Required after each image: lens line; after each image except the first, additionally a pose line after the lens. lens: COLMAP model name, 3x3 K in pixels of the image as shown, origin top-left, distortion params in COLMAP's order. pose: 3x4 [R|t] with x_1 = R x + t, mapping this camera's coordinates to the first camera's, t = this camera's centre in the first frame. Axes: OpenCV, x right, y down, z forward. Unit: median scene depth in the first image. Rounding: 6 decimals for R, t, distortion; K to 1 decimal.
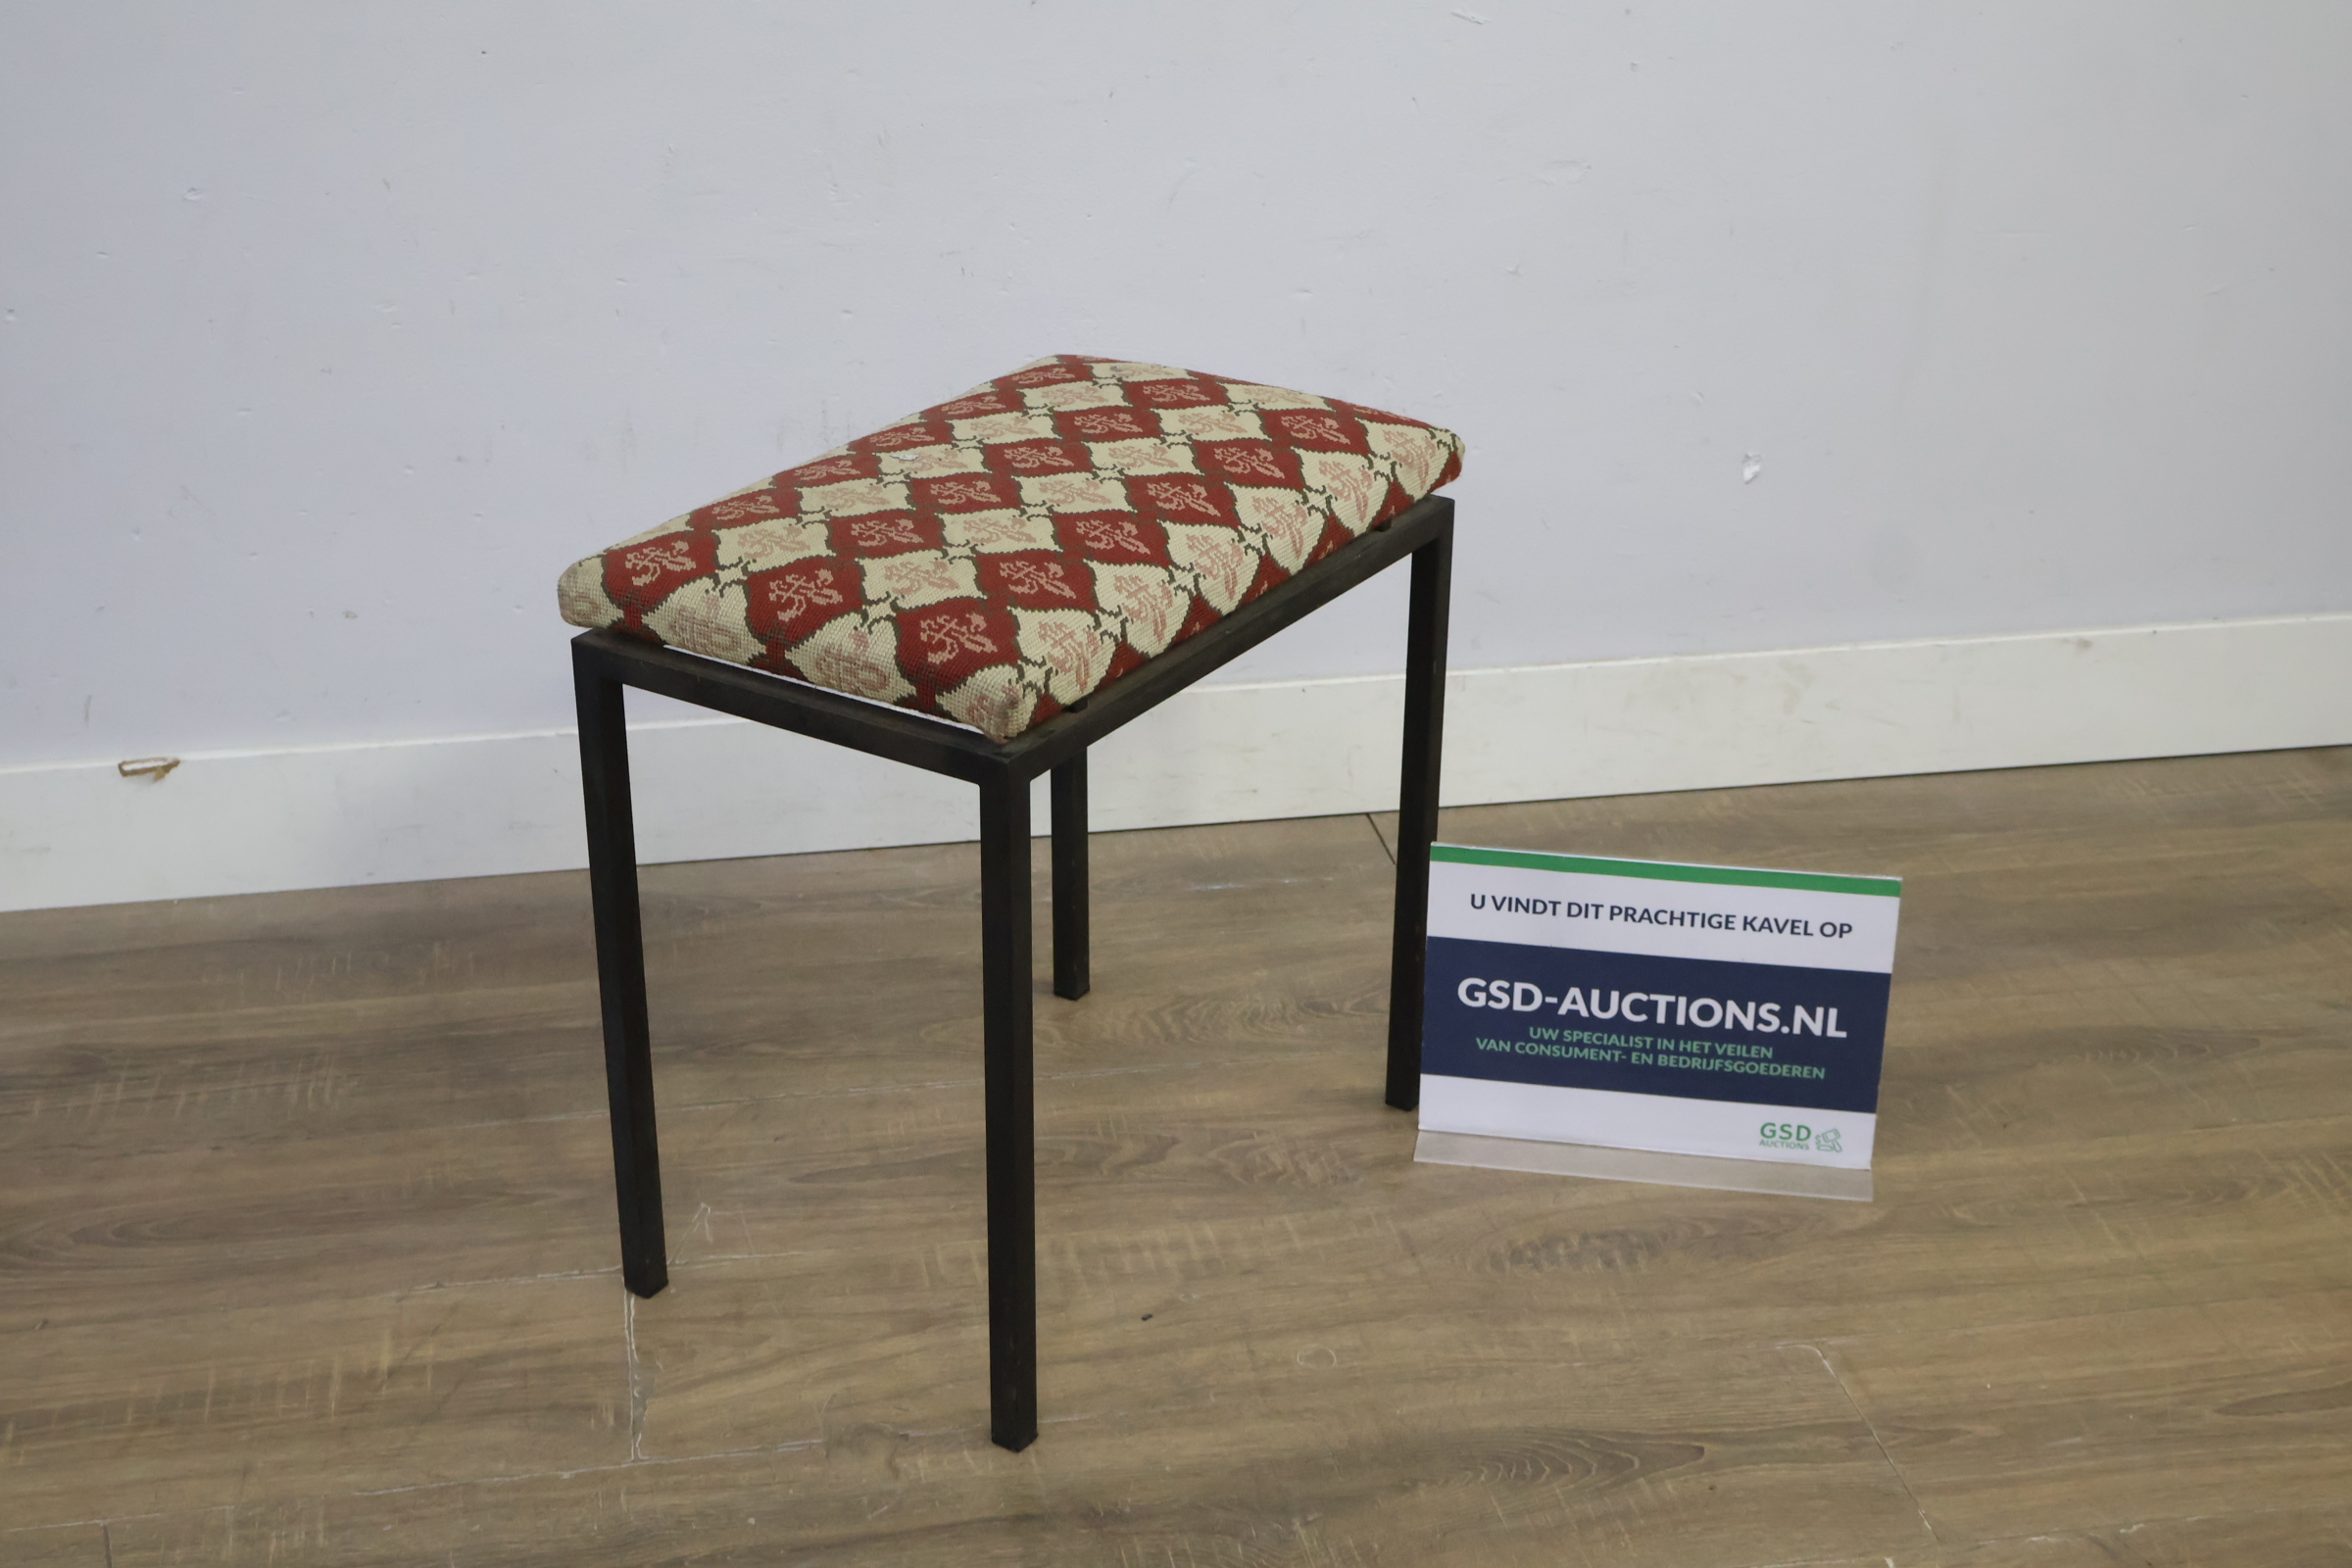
lens RADIAL K [[3179.6, 0, 1167.5], [0, 3179.6, 790.1], [0, 0, 1]] dist [-0.004790, 0.000000]
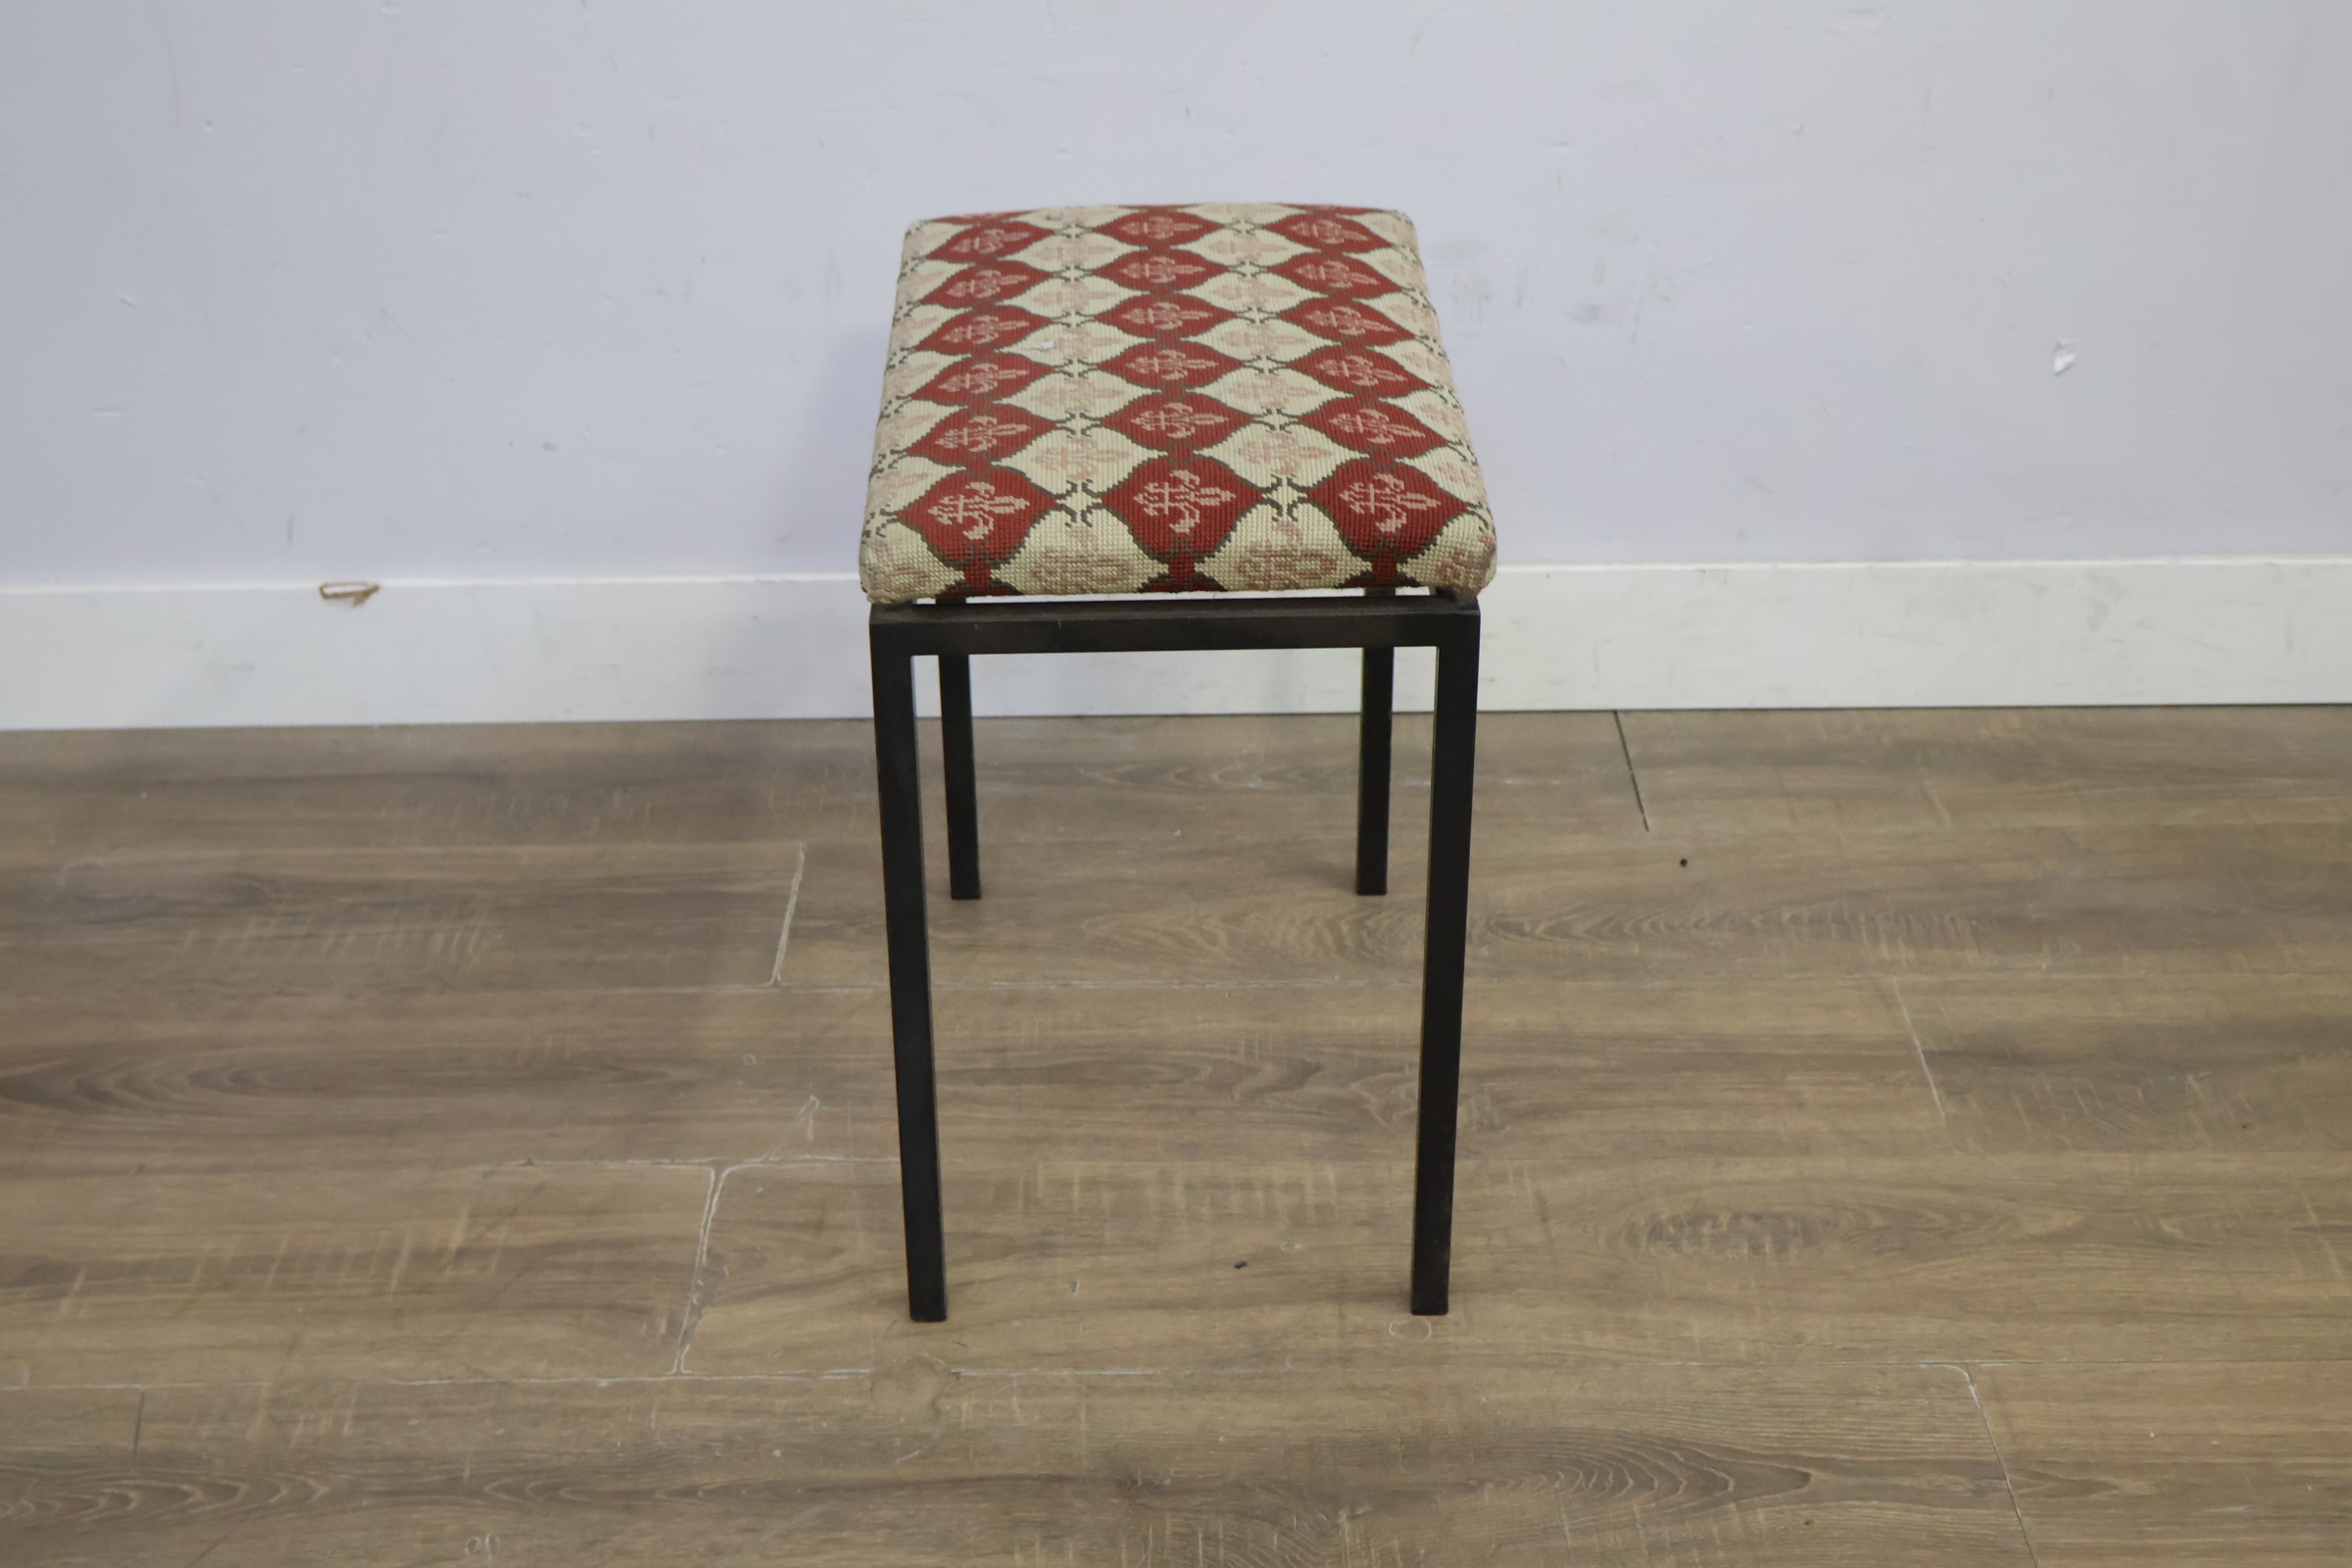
lens RADIAL K [[3179.6, 0, 1154.6], [0, 3179.6, 796.0], [0, 0, 1]] dist [-0.004790, 0.000000]
pose [[0.984464, 0.069105, -0.161418, 0.107684], [-0.057301, 0.995408, 0.076675, -0.041128], [0.165975, -0.066234, 0.983903, 0.081524]]
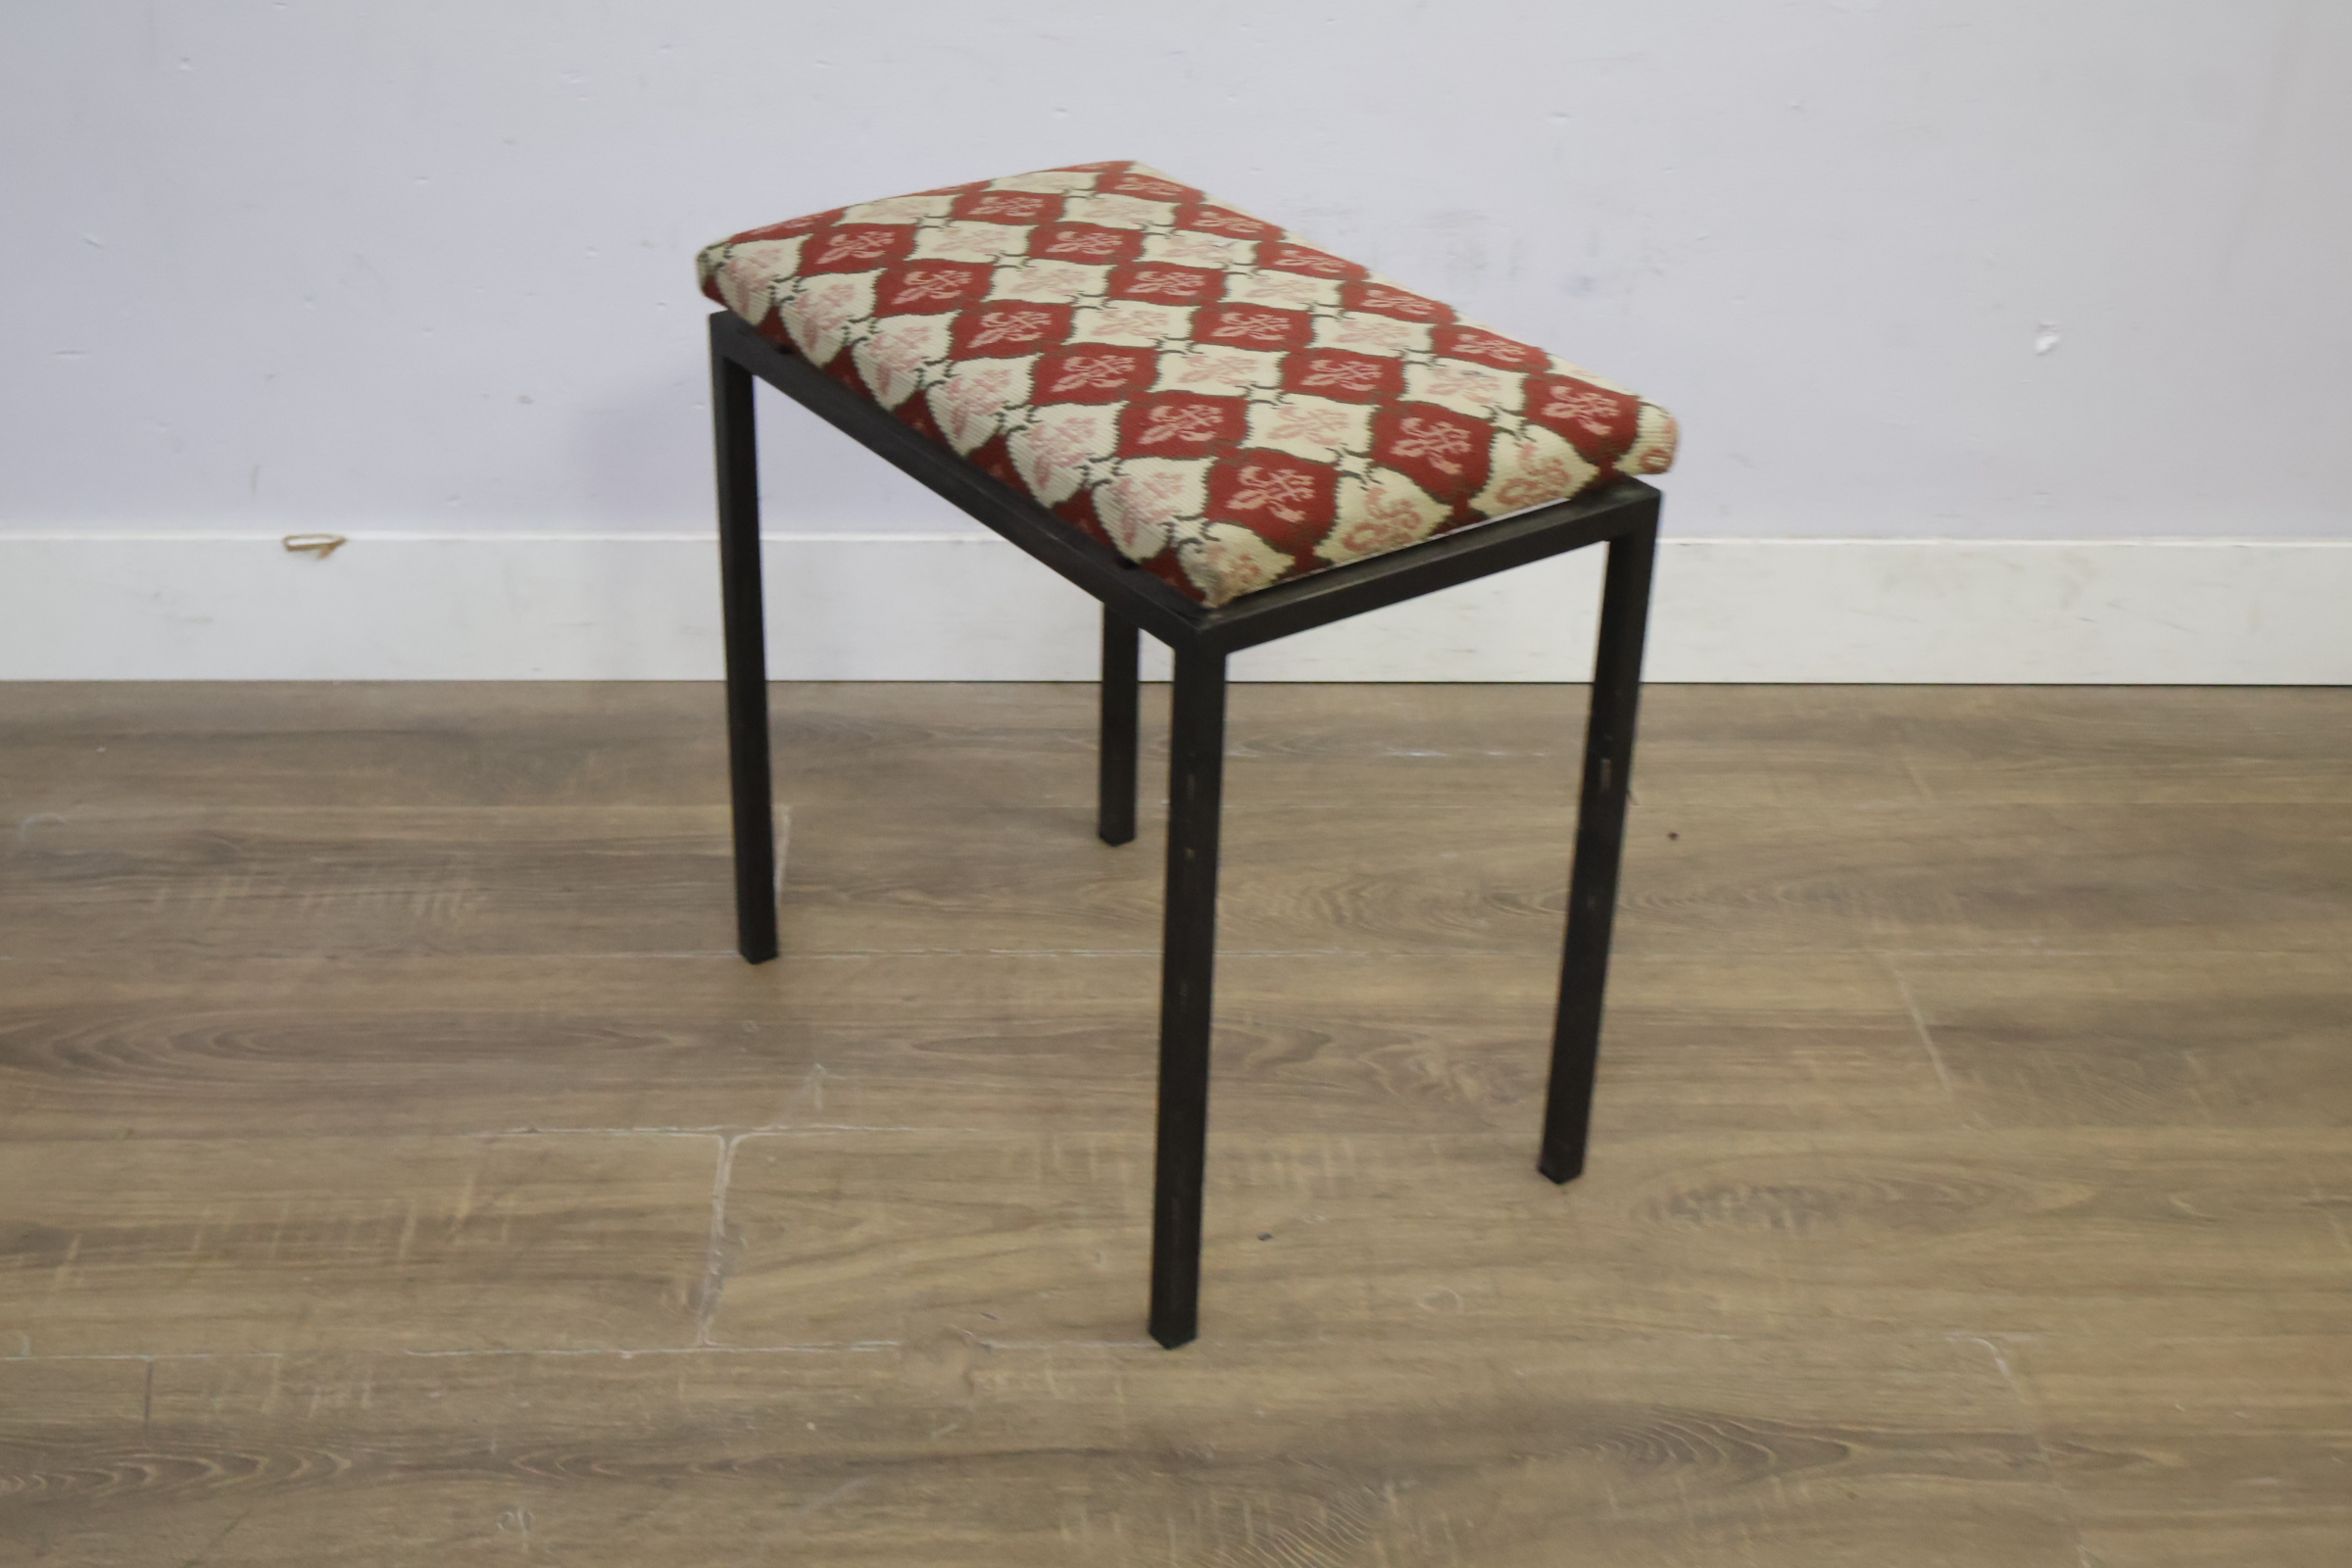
lens RADIAL K [[3179.6, 0, 1159.6], [0, 3179.6, 791.8], [0, 0, 1]] dist [-0.004790, 0.000000]
pose [[0.991281, 0.082031, -0.103114, 0.047041], [-0.073731, 0.993911, 0.081880, -0.036628], [0.109203, -0.073564, 0.991294, 0.082022]]
